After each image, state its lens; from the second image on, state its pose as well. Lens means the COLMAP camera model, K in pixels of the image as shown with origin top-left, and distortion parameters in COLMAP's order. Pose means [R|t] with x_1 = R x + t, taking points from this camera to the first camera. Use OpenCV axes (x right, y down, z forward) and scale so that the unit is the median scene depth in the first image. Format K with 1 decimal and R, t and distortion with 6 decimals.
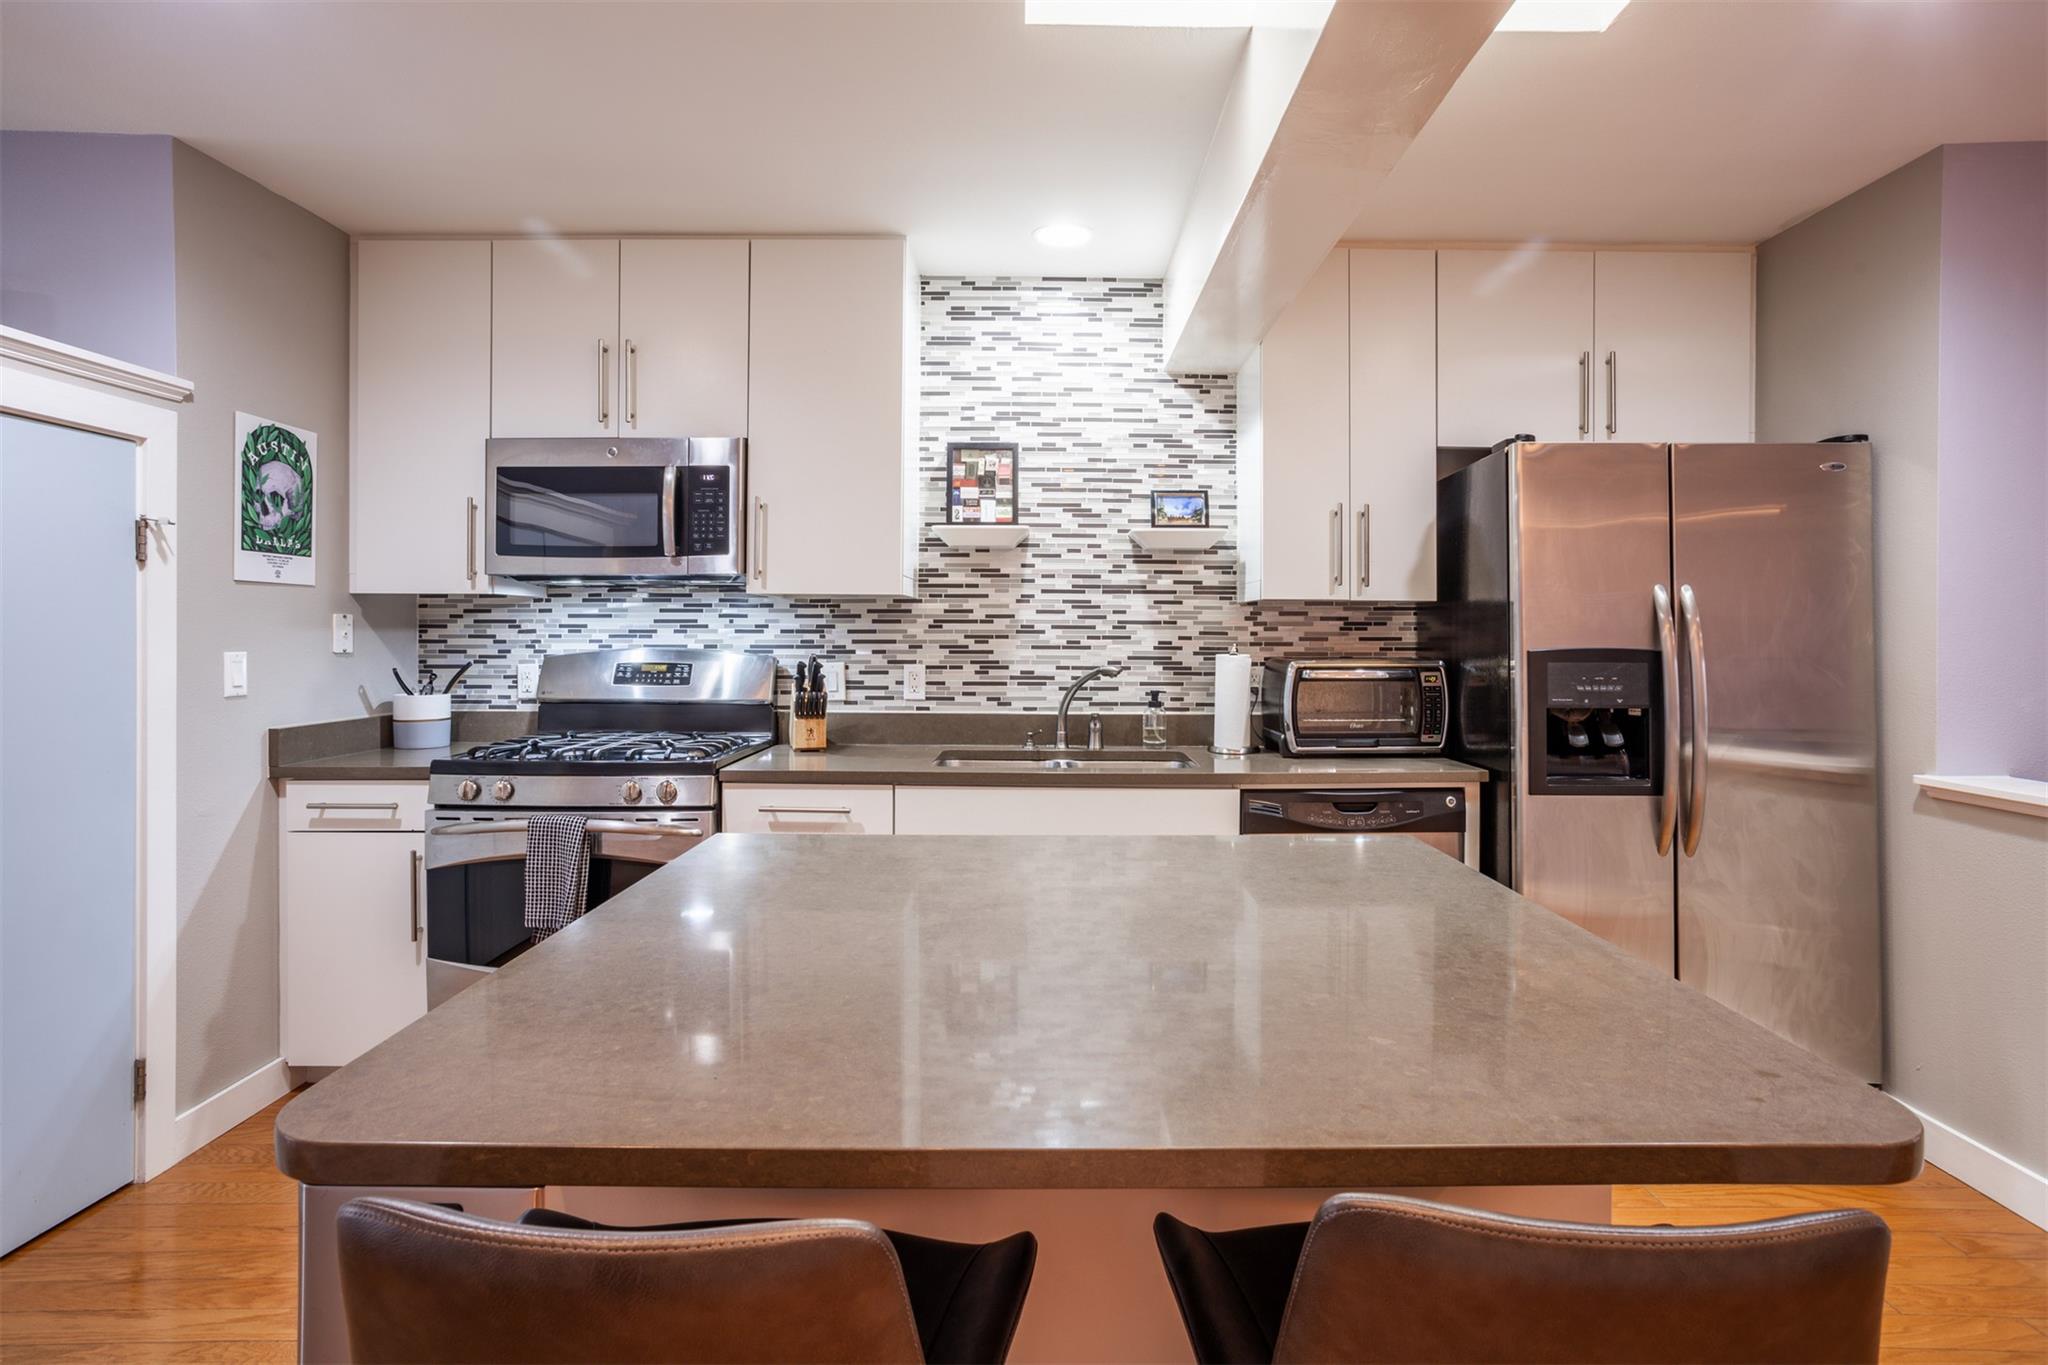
lens RADIAL K [[996.6, 0, 1020.6], [0, 996.6, 649.4], [0, 0, 1]] dist [-0.054803, 0.041466]
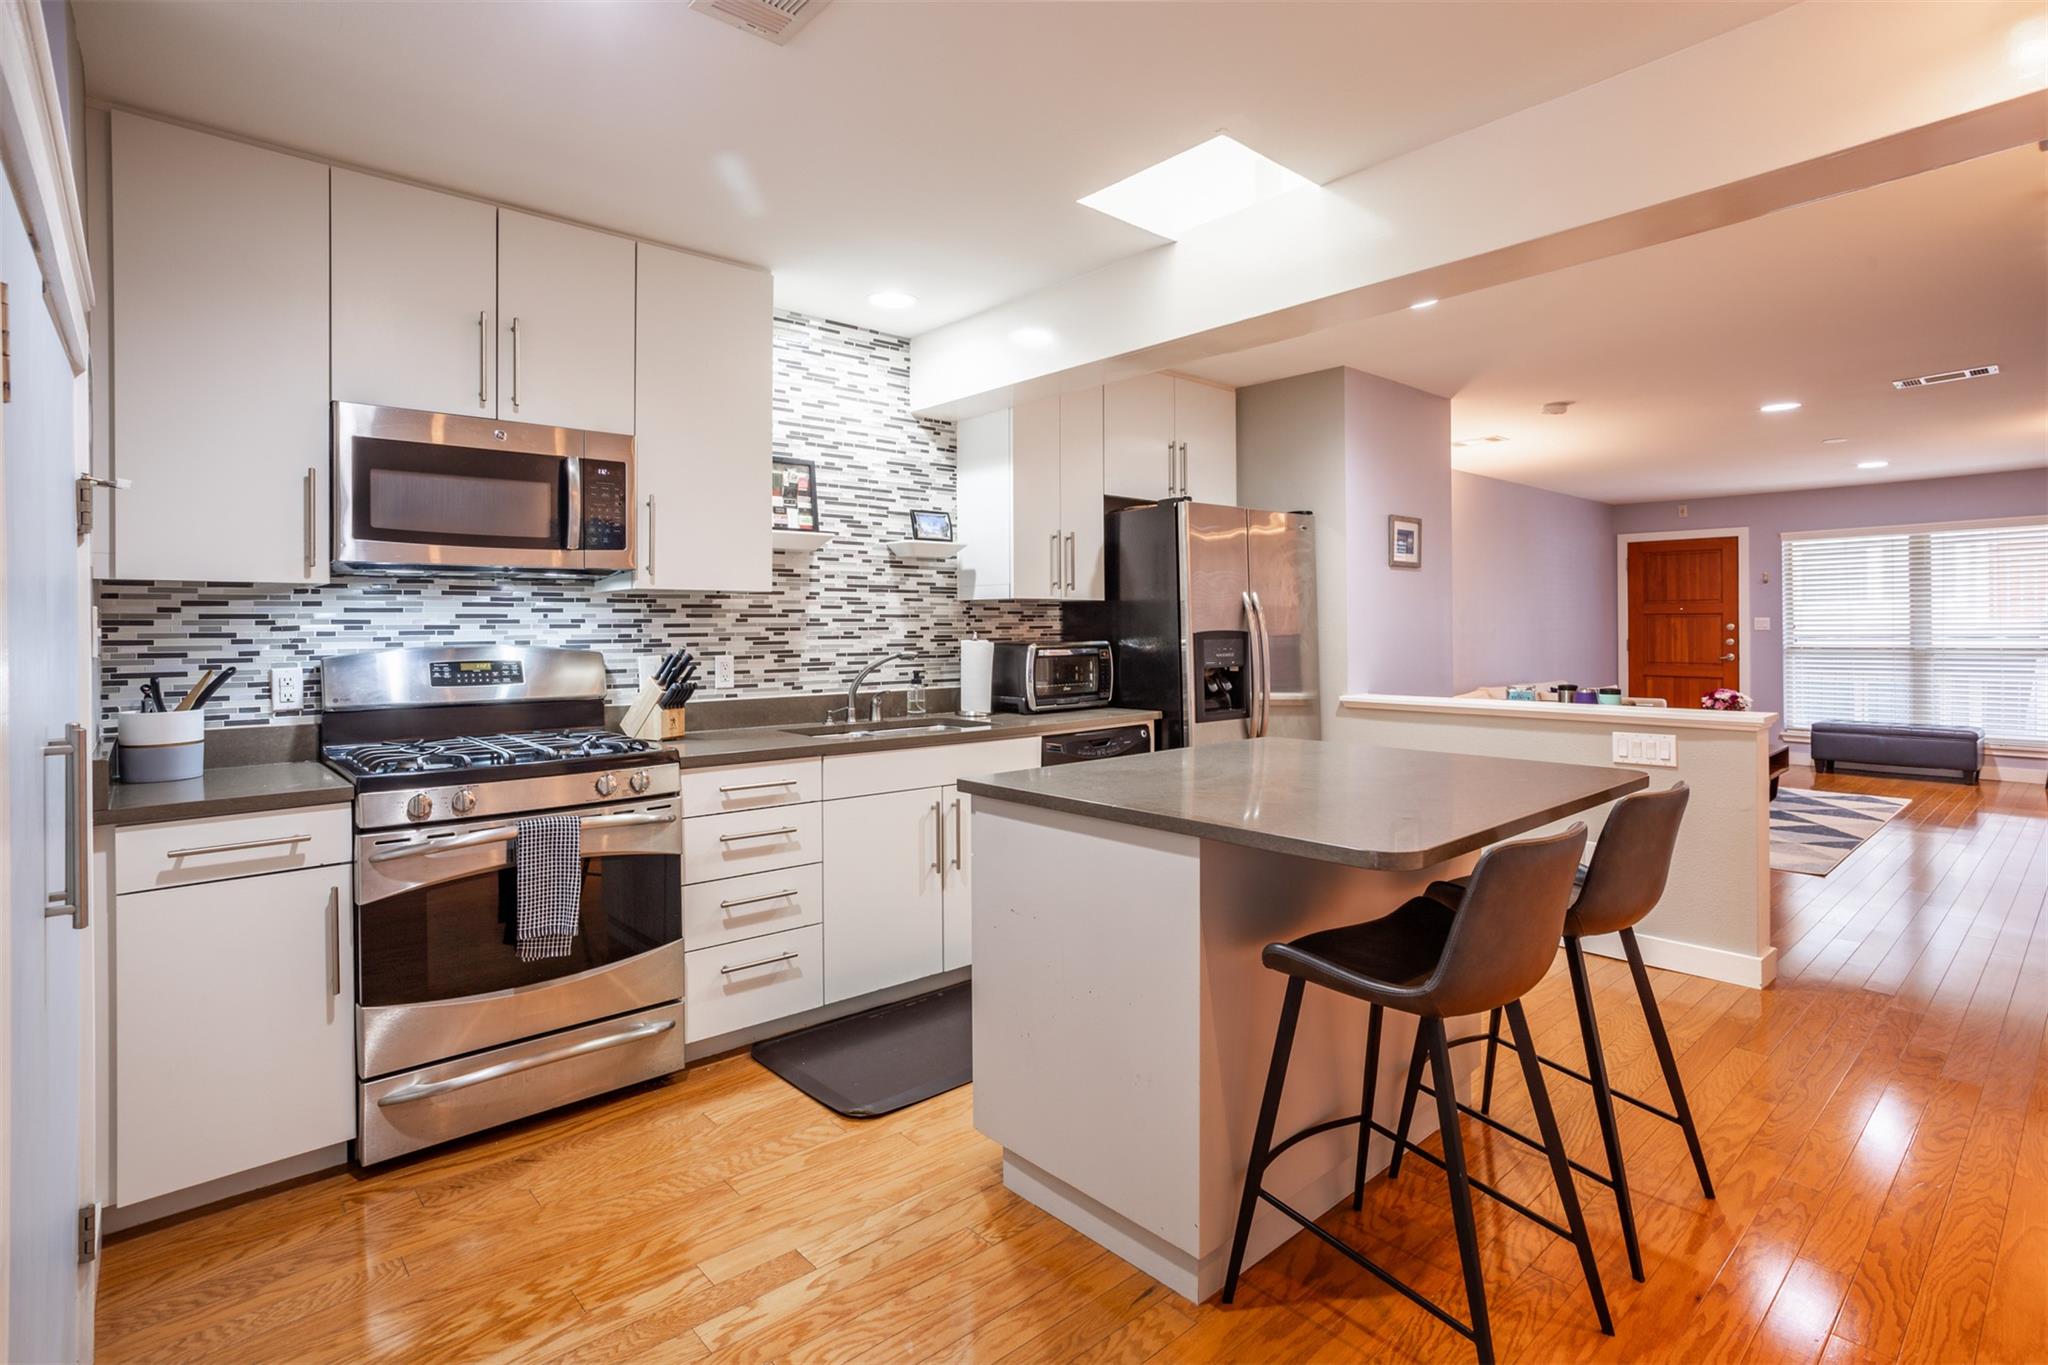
lens RADIAL K [[1024.3, 0, 994.9], [0, 1024.3, 627.4], [0, 0, 1]] dist [-0.002516, -0.000443]
pose [[0.759138, -0.009992, 0.650853, -0.609637], [0.020409, 0.999756, -0.008457, 0.000029], [-0.650610, 0.019704, 0.759156, -0.035778]]
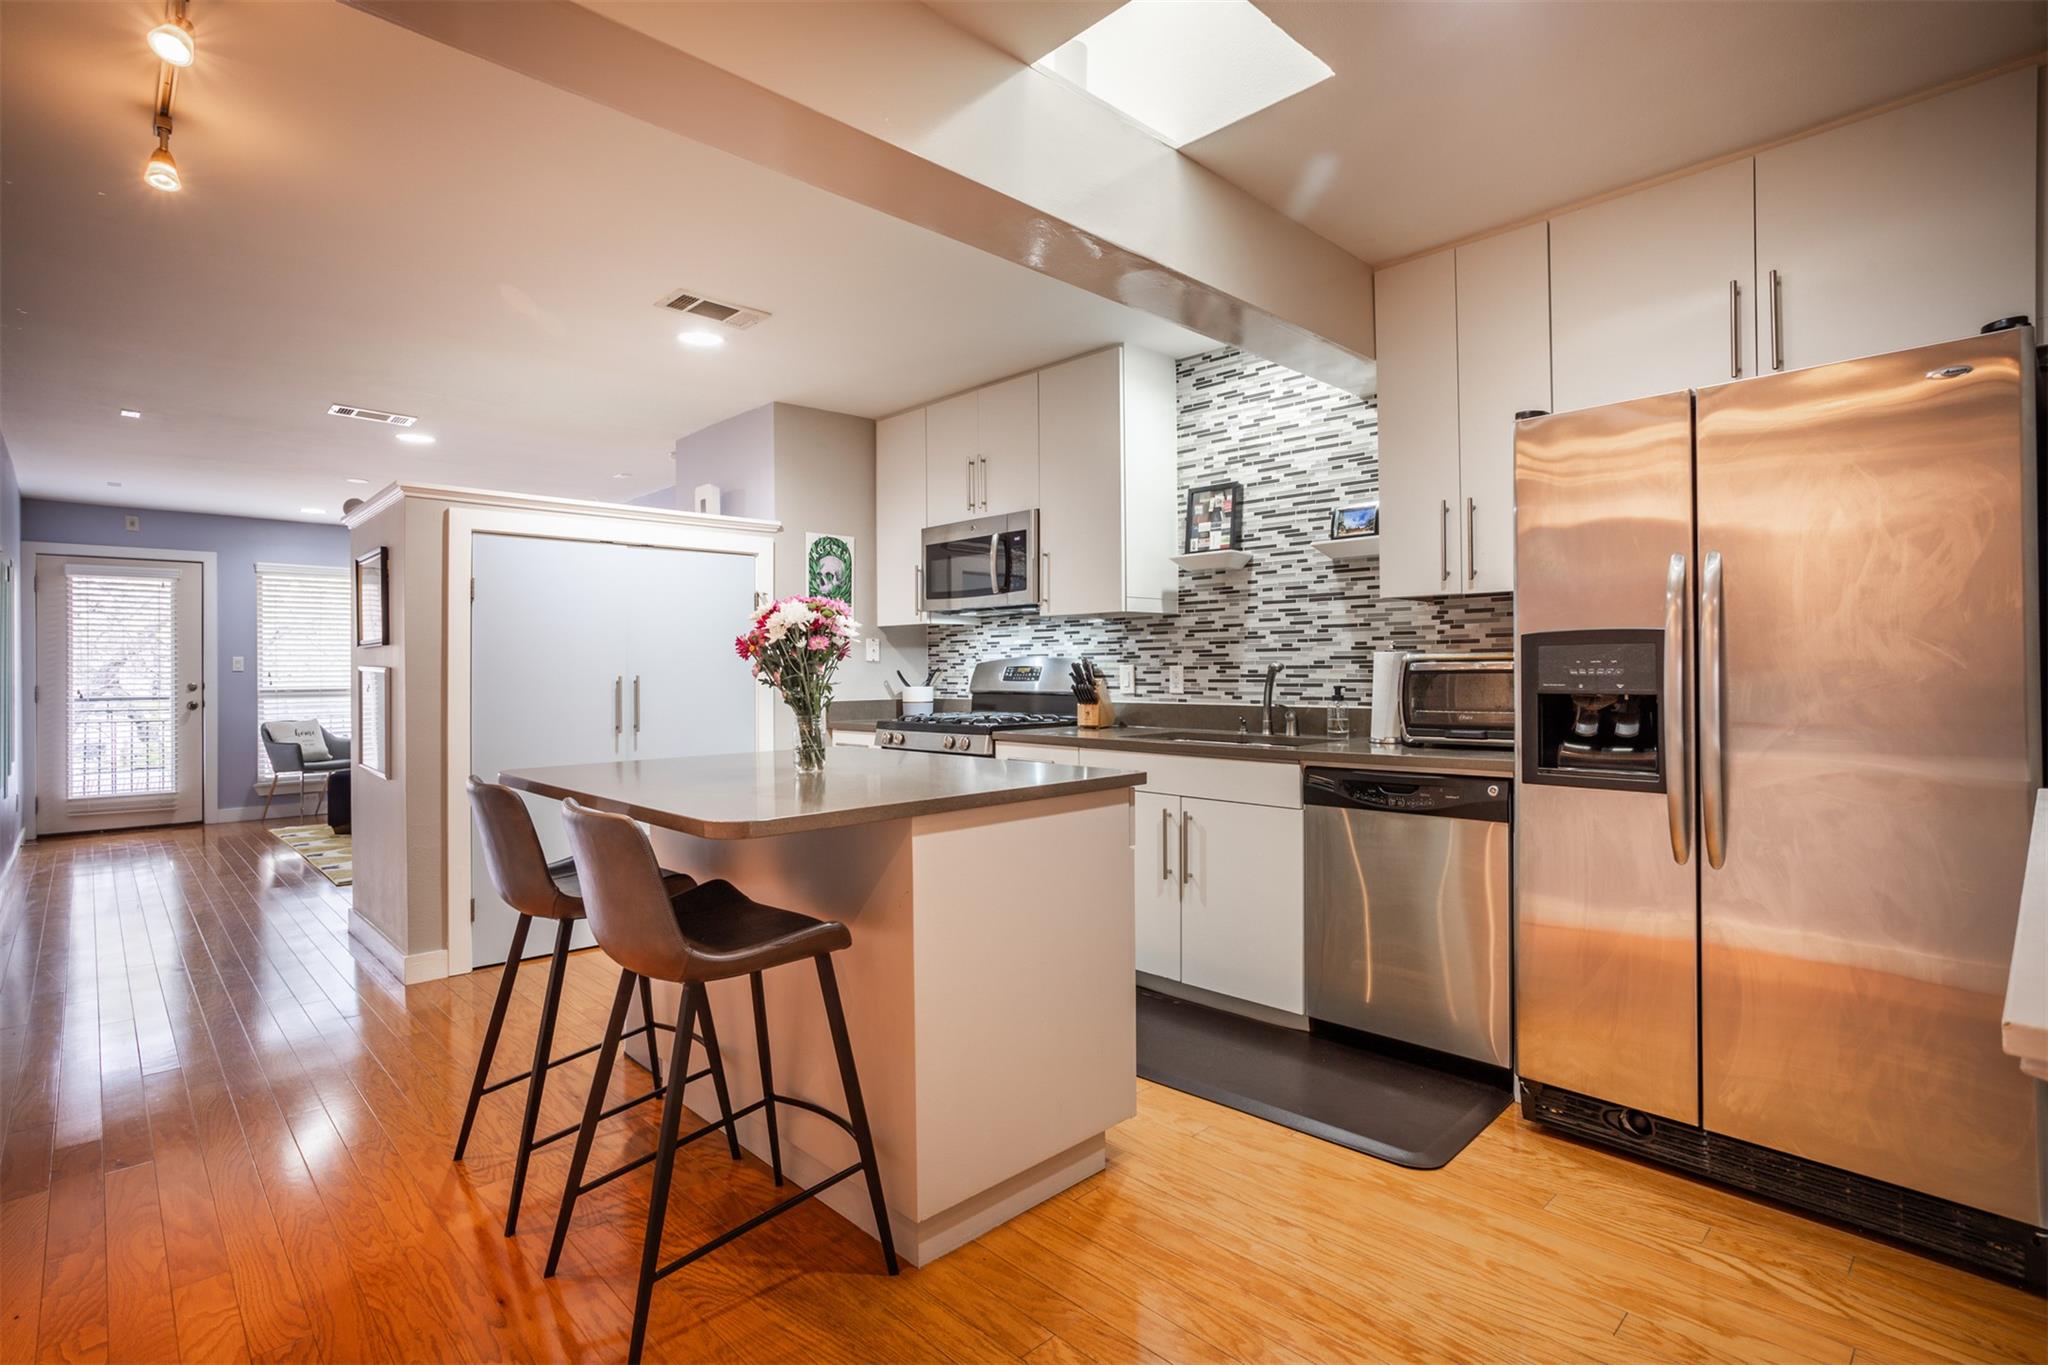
lens RADIAL K [[989.7, 0, 1024.0], [0, 989.7, 682.5], [0, 0, 1]] dist [-0.029309, 0.039844]
pose [[0.697297, -0.000112, -0.716782, 0.668995], [-0.001599, 0.999997, -0.001712, 0.039183], [0.716781, 0.002340, 0.697295, -0.023958]]
